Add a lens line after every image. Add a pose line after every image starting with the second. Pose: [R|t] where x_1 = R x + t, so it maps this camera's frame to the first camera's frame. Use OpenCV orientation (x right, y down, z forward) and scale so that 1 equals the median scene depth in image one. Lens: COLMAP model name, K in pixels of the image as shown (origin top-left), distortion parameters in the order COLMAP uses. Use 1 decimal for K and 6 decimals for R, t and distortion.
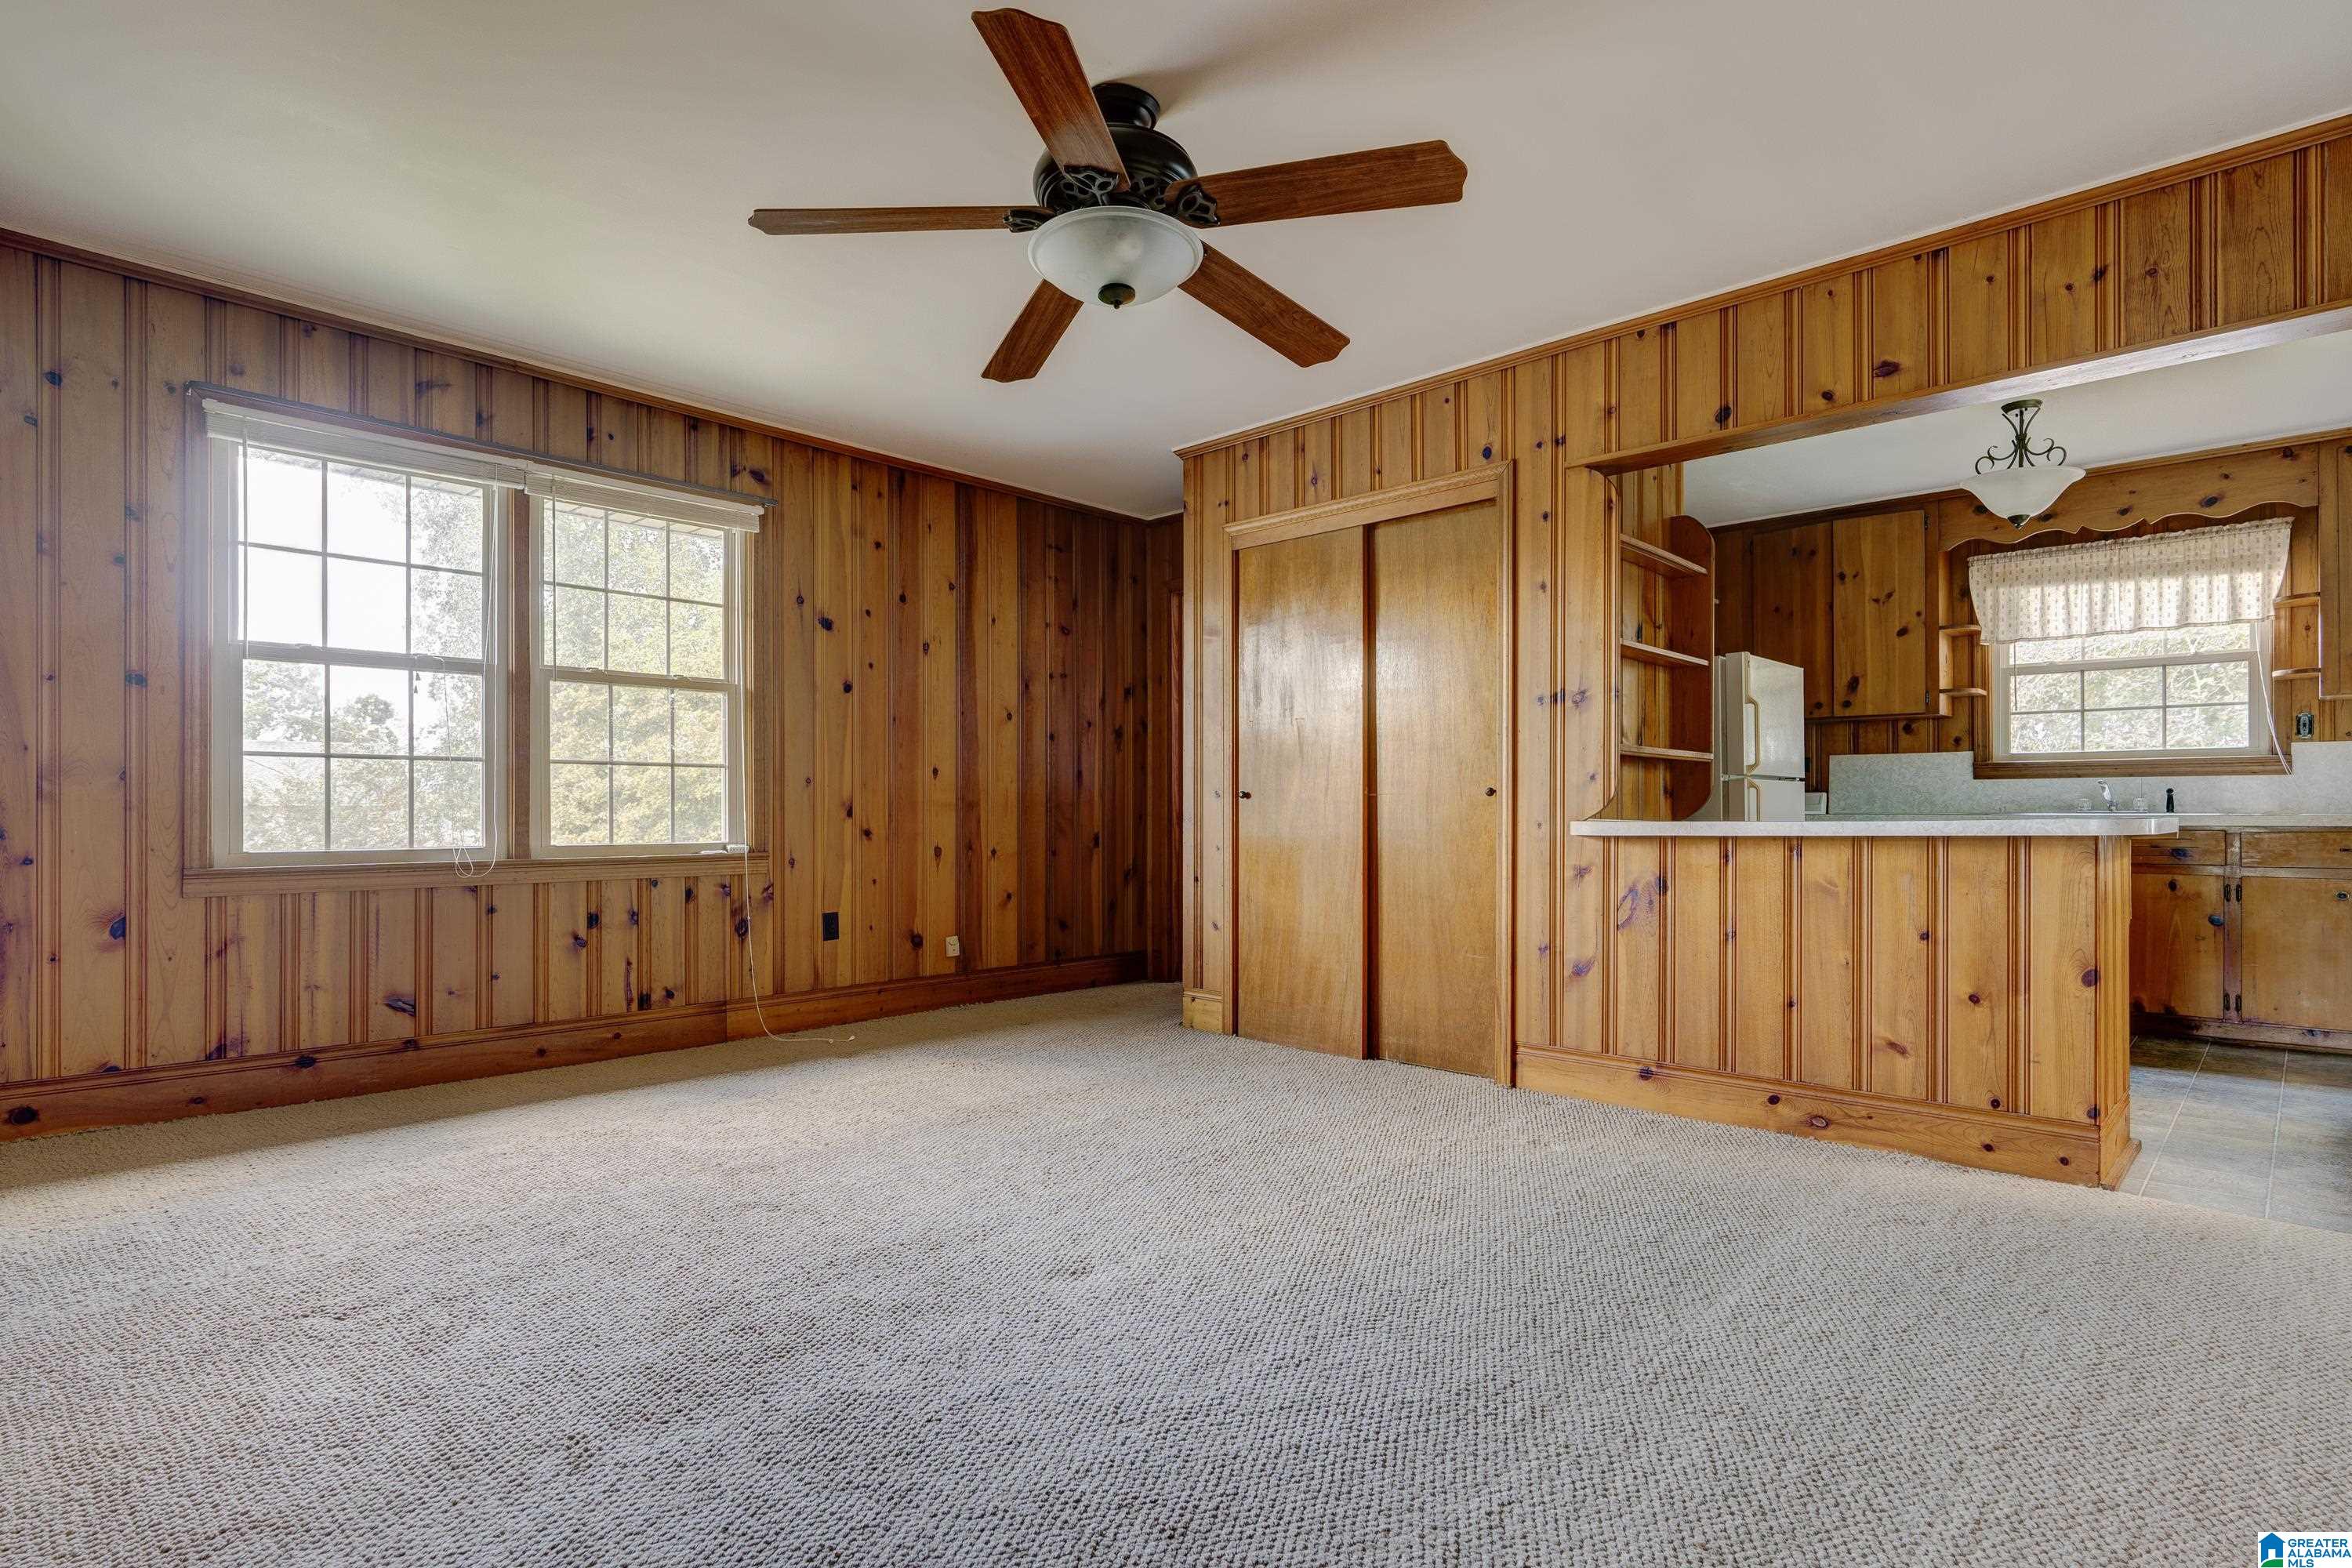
lens RADIAL K [[1177.2, 0, 1173.8], [0, 1177.2, 799.6], [0, 0, 1]] dist [-0.003592, -0.001986]
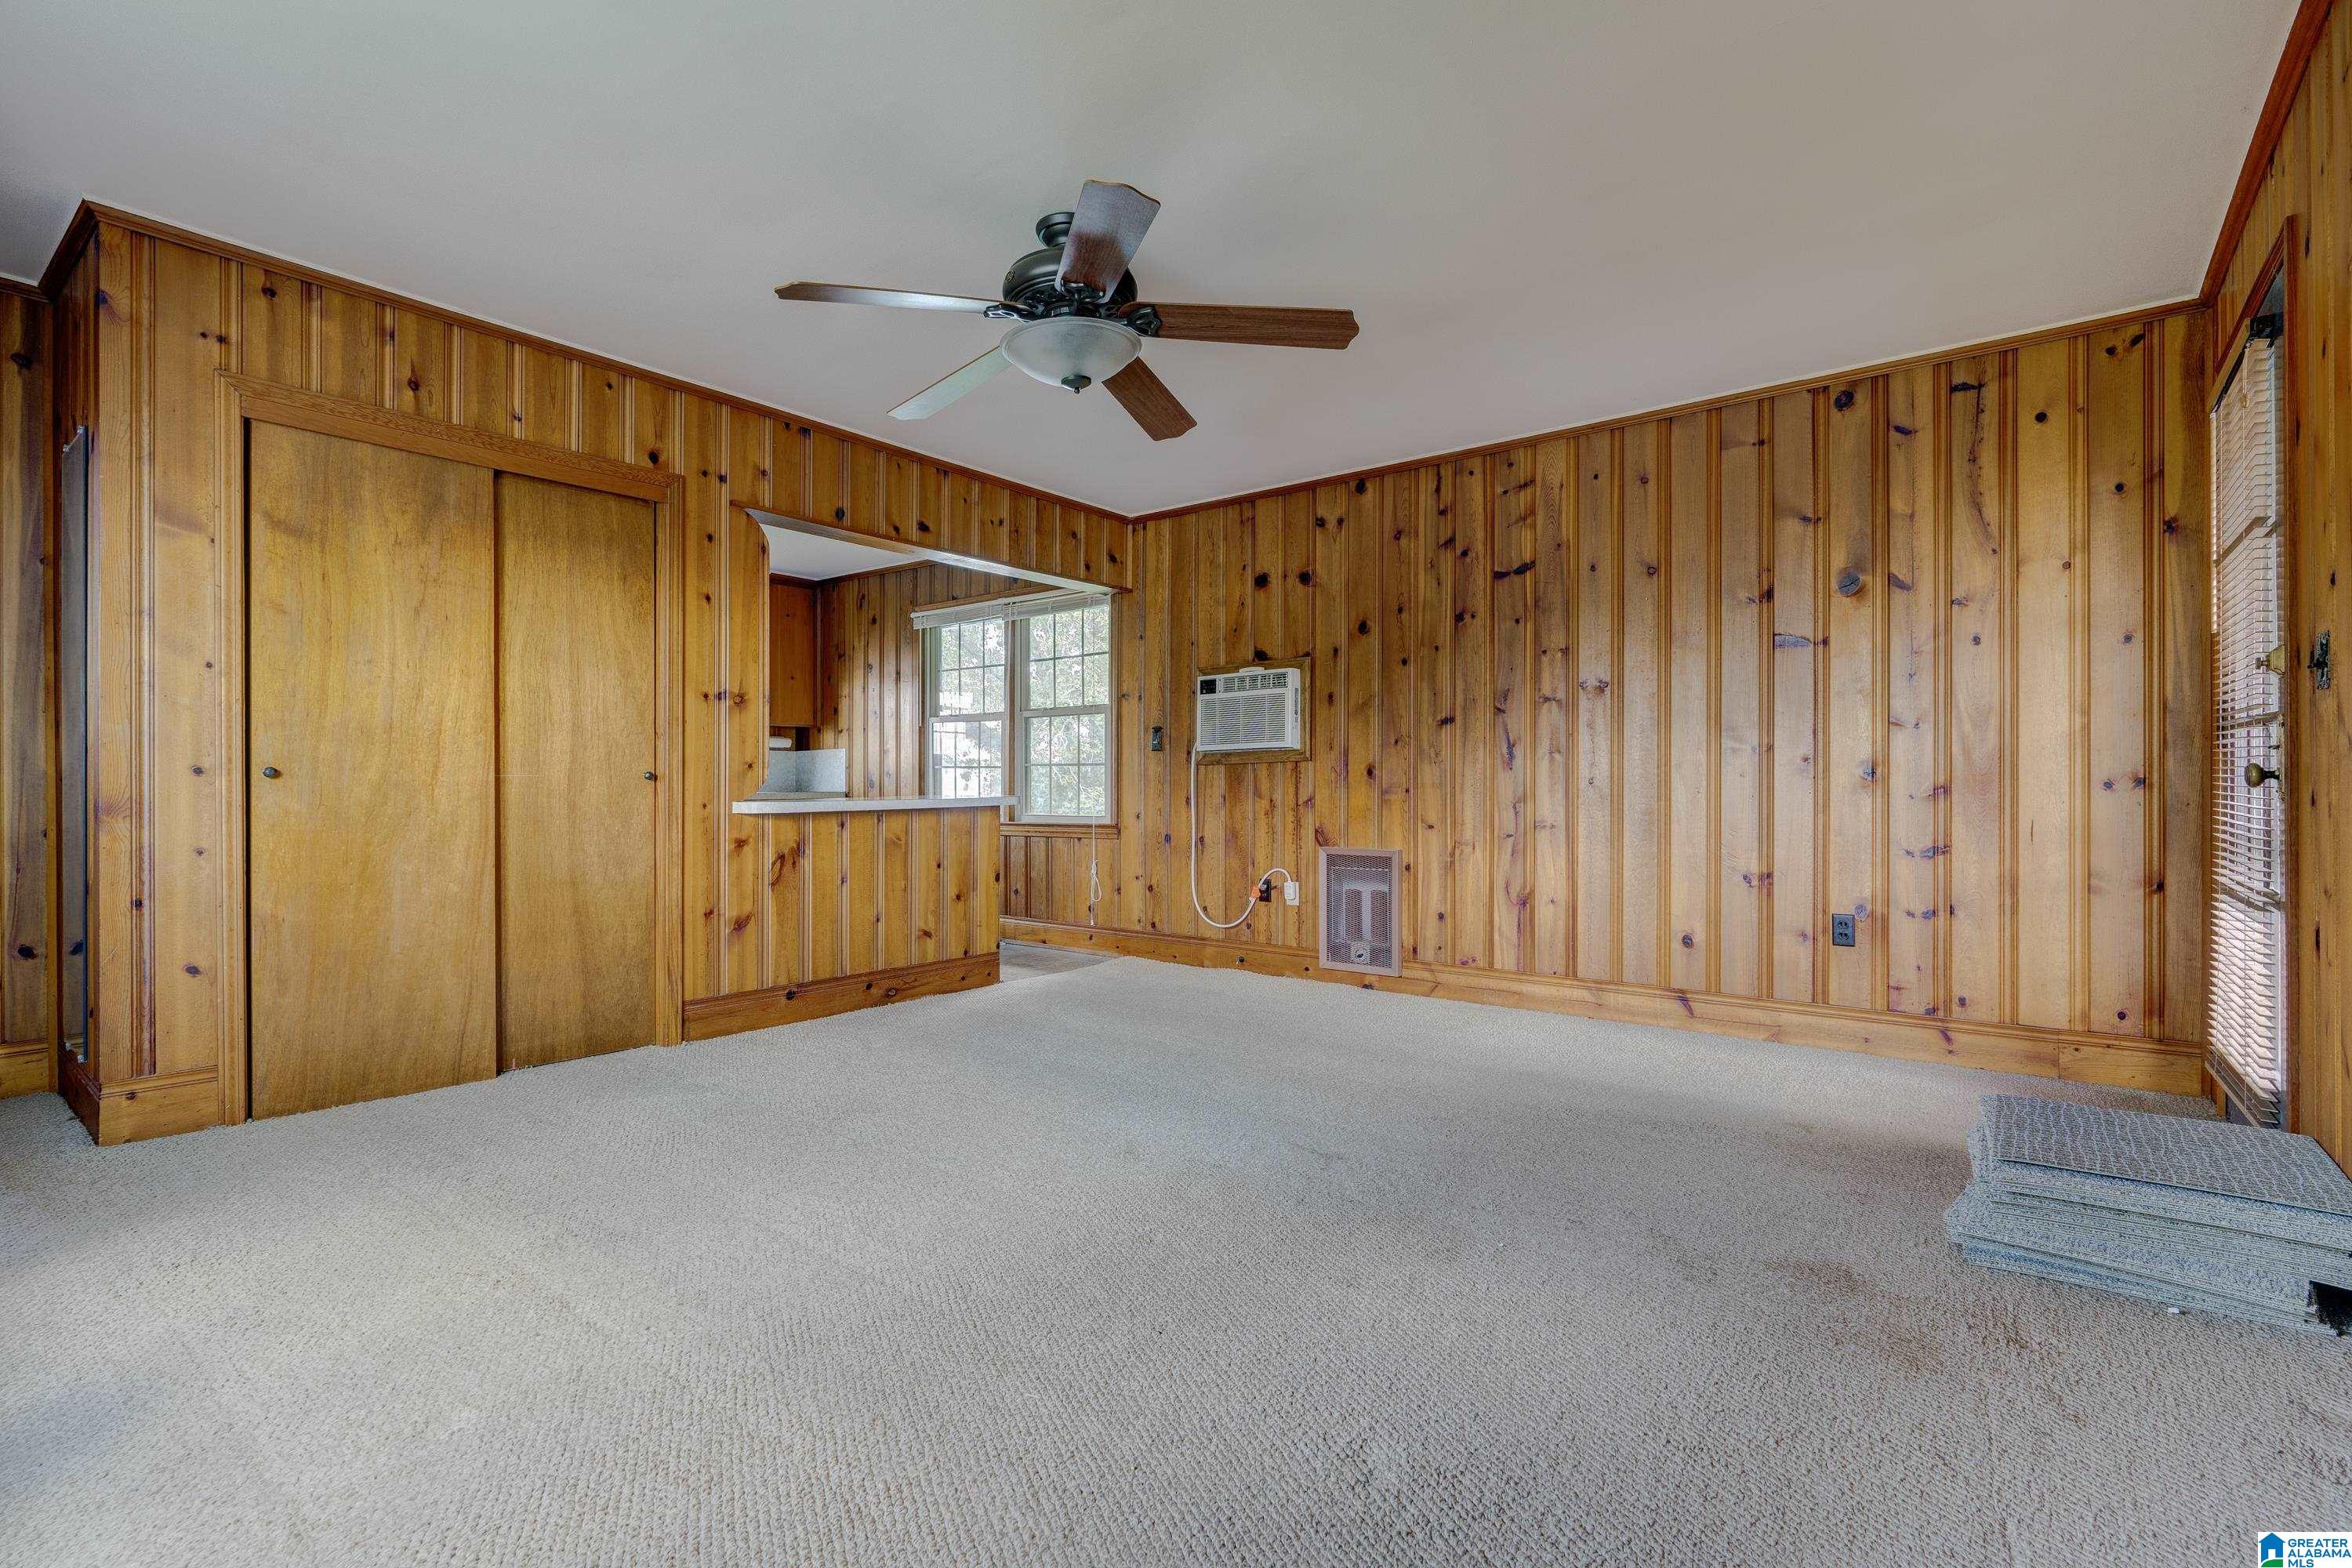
lens RADIAL K [[1079.1, 0, 1180.6], [0, 1079.1, 792.9], [0, 0, 1]] dist [-0.006257, 0.000386]
pose [[-0.088383, -0.001662, 0.996085, -0.931115], [-0.006579, 0.999978, 0.001084, 0.005802], [-0.996065, -0.006457, -0.088392, 0.762826]]
